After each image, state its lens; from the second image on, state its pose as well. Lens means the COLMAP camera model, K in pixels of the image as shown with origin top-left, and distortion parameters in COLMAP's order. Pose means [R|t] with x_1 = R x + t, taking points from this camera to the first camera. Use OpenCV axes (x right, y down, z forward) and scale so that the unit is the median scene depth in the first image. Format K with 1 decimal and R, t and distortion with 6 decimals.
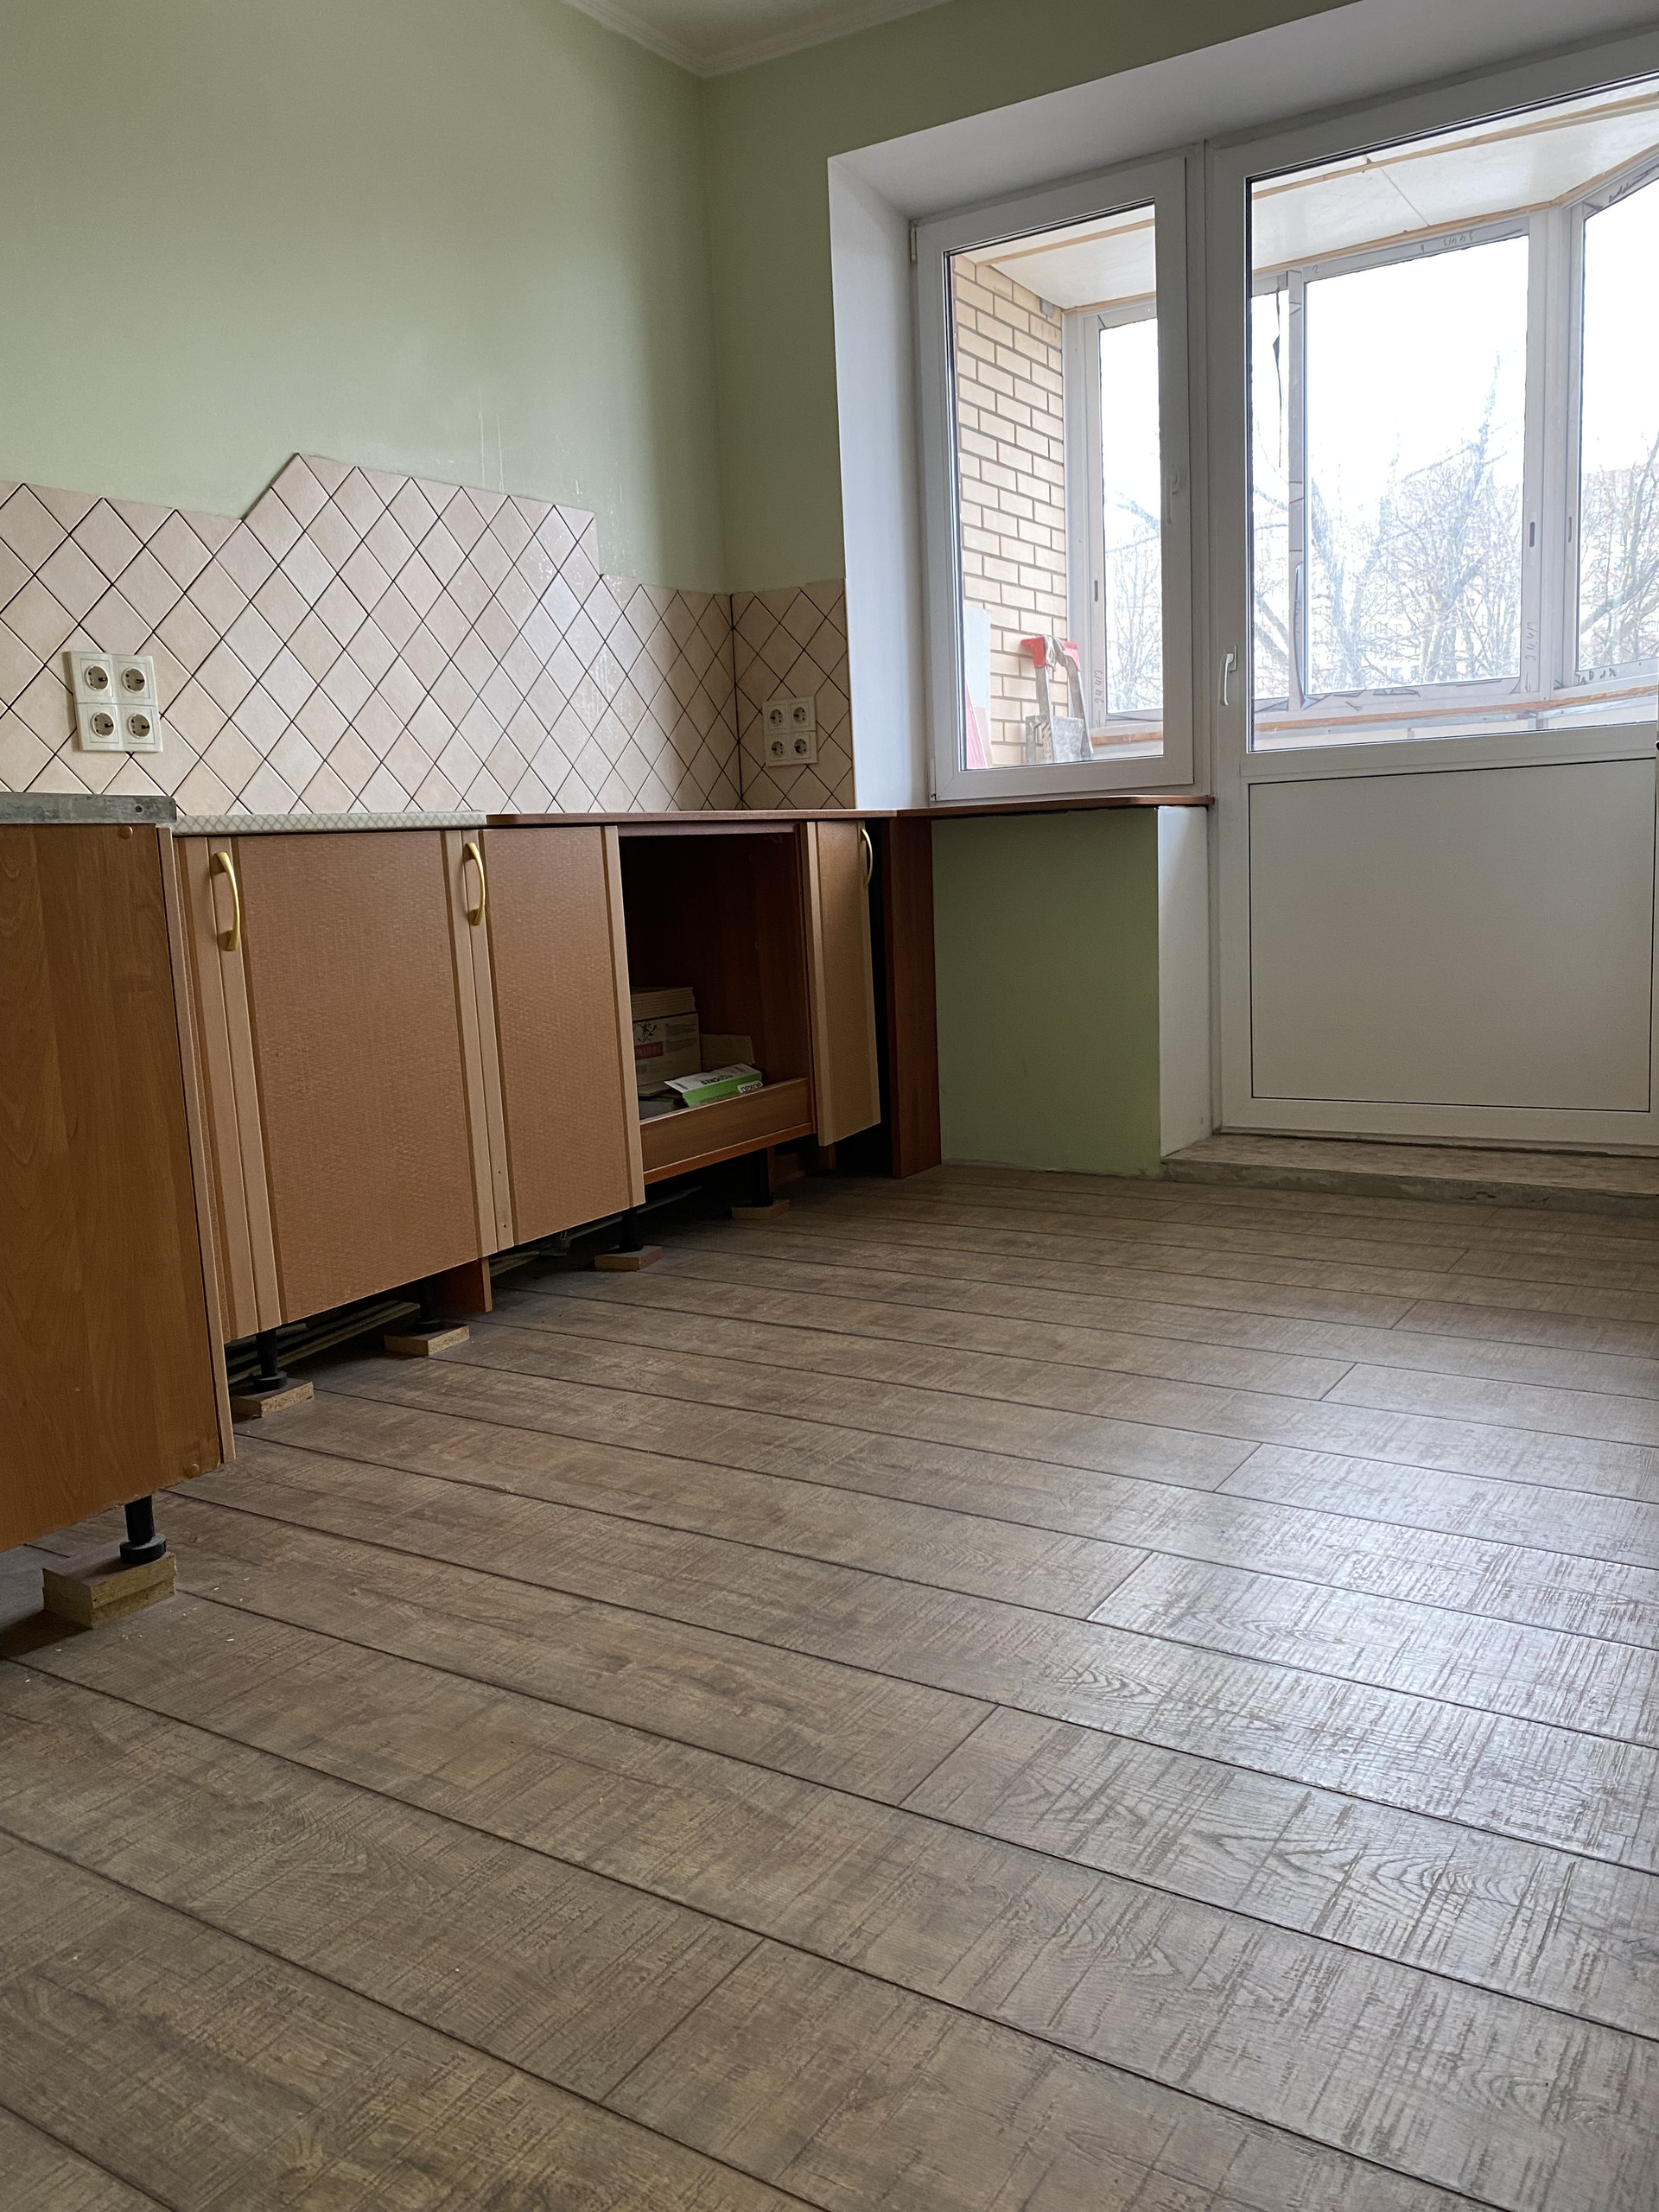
lens RADIAL K [[1667.1, 0, 878.7], [0, 1667.1, 1102.5], [0, 0, 1]] dist [0.122737, -0.257144]
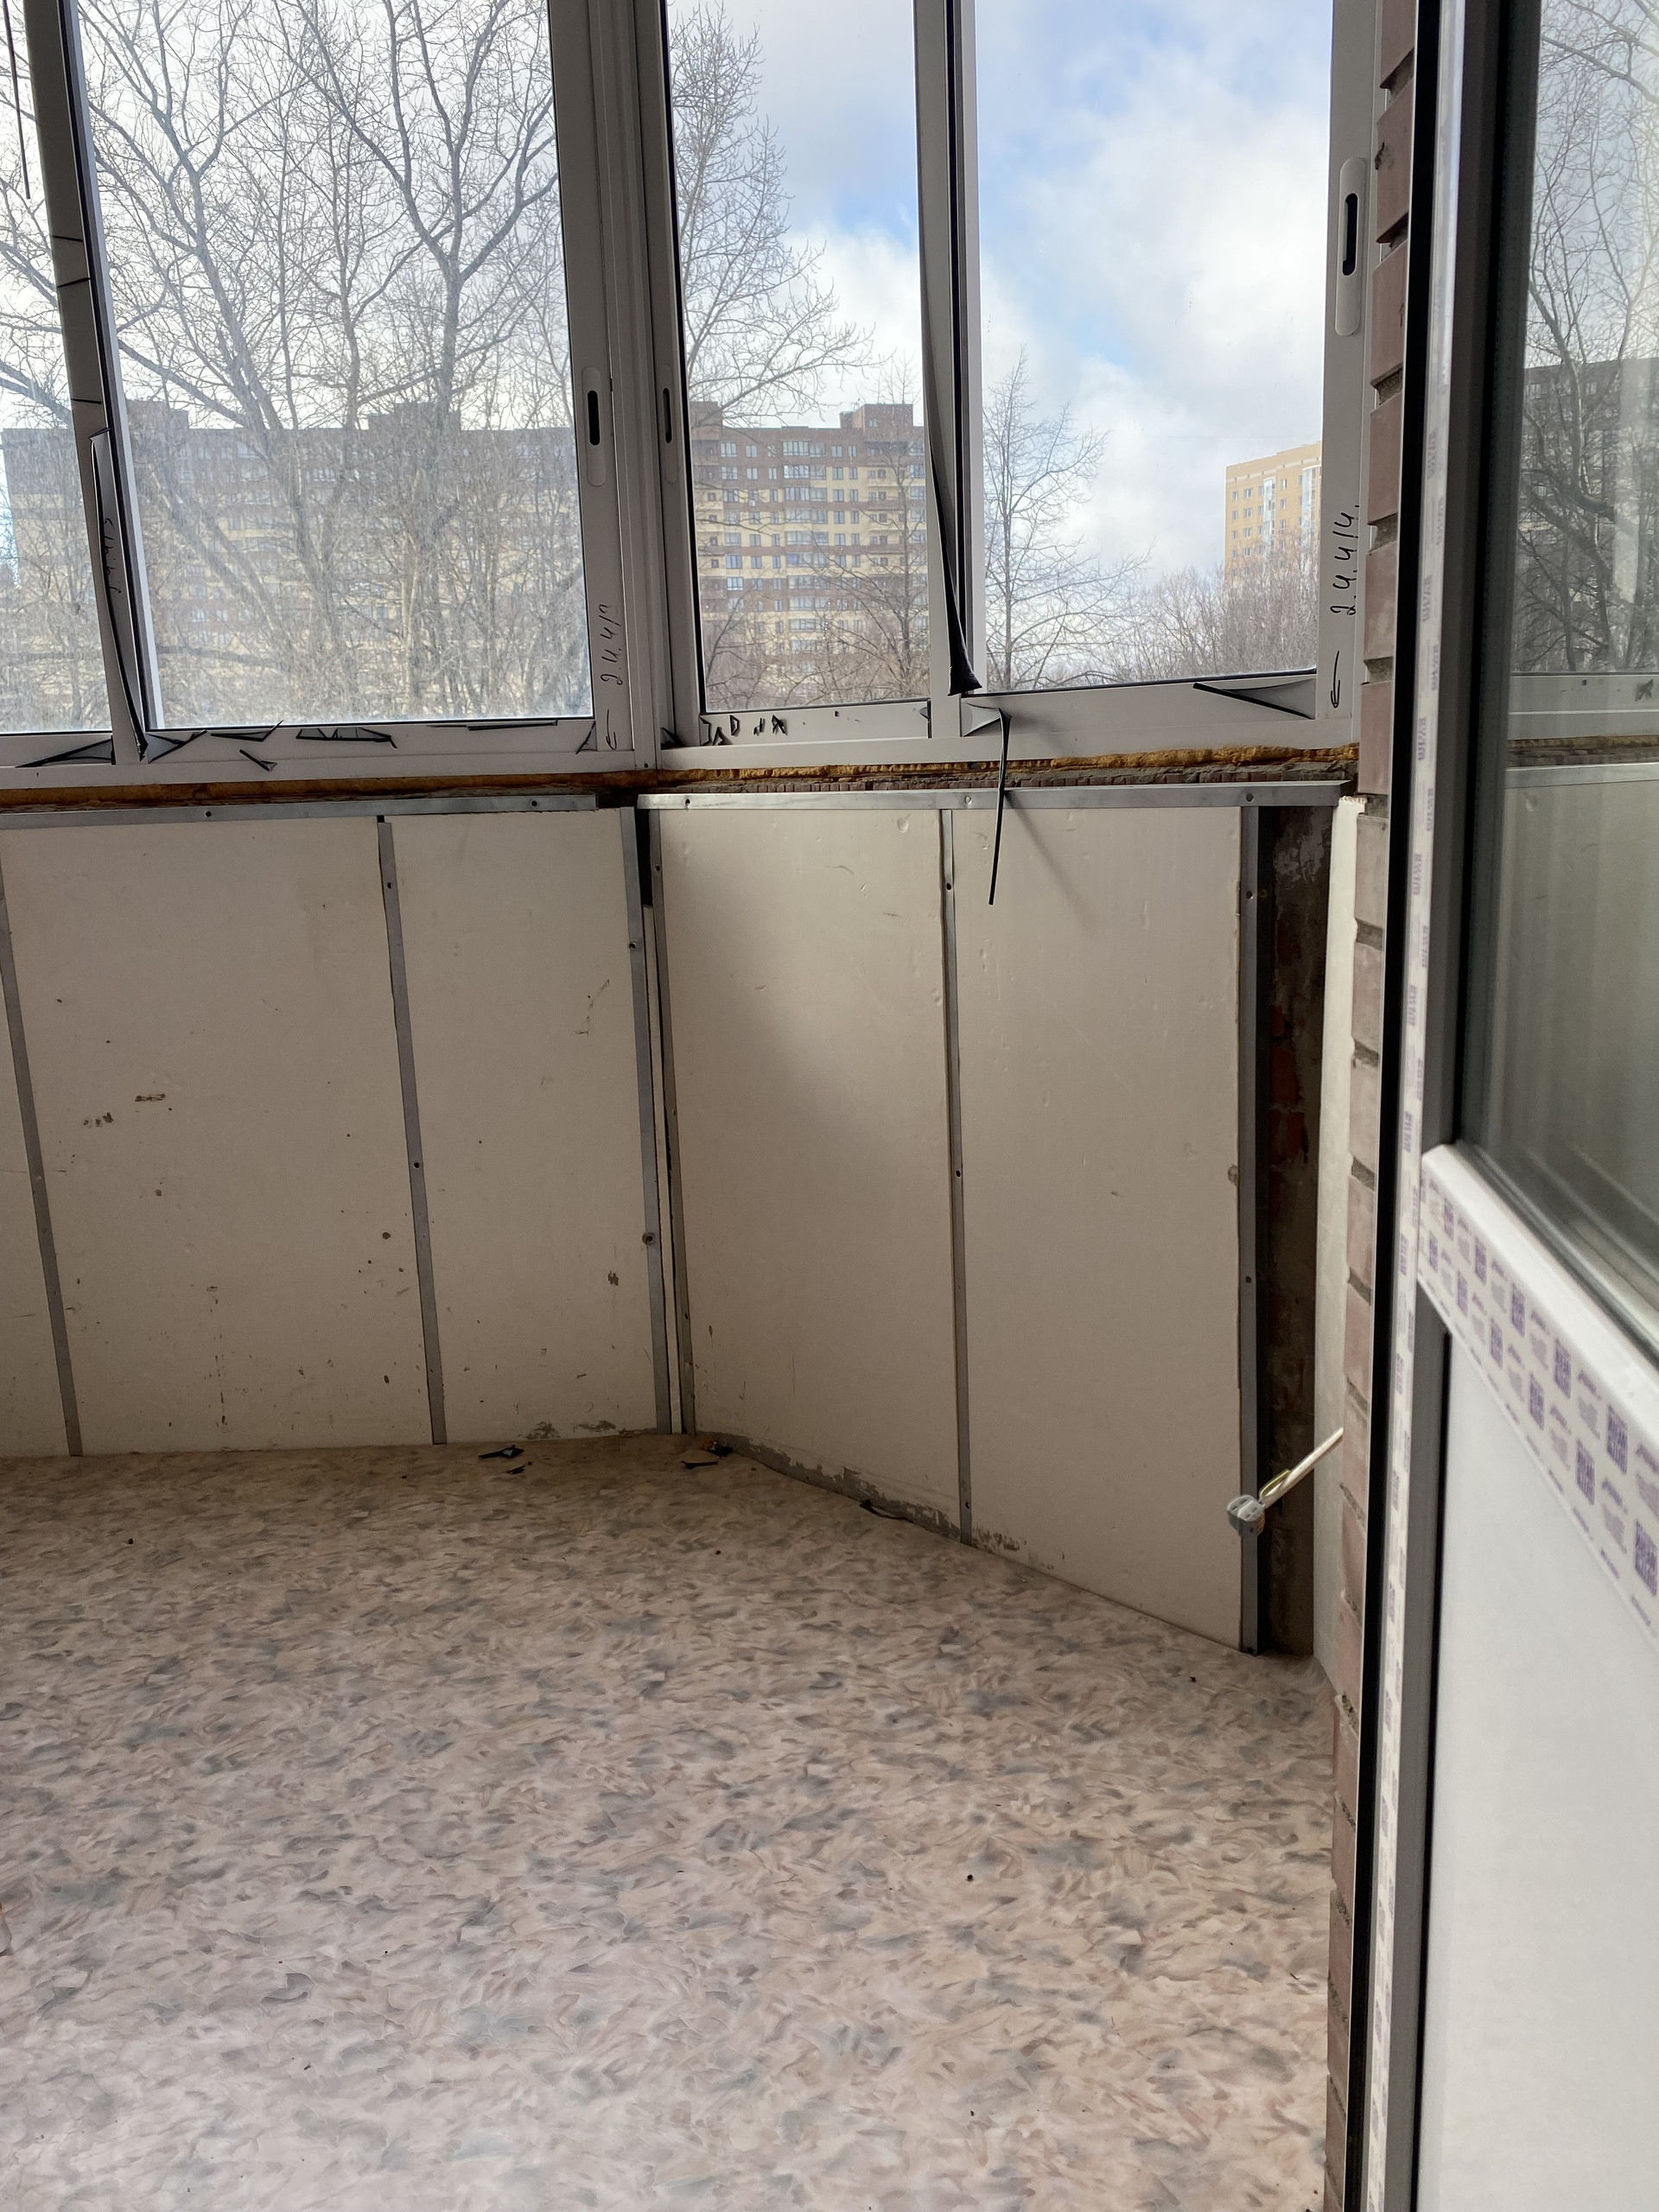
lens RADIAL K [[1667.1, 0, 878.7], [0, 1667.1, 1102.5], [0, 0, 1]] dist [0.122737, -0.257144]
pose [[0.844581, -0.105510, 0.524929, 0.169619], [0.087643, 0.994411, 0.058864, -0.152012], [-0.528206, -0.003710, 0.849108, 0.507052]]
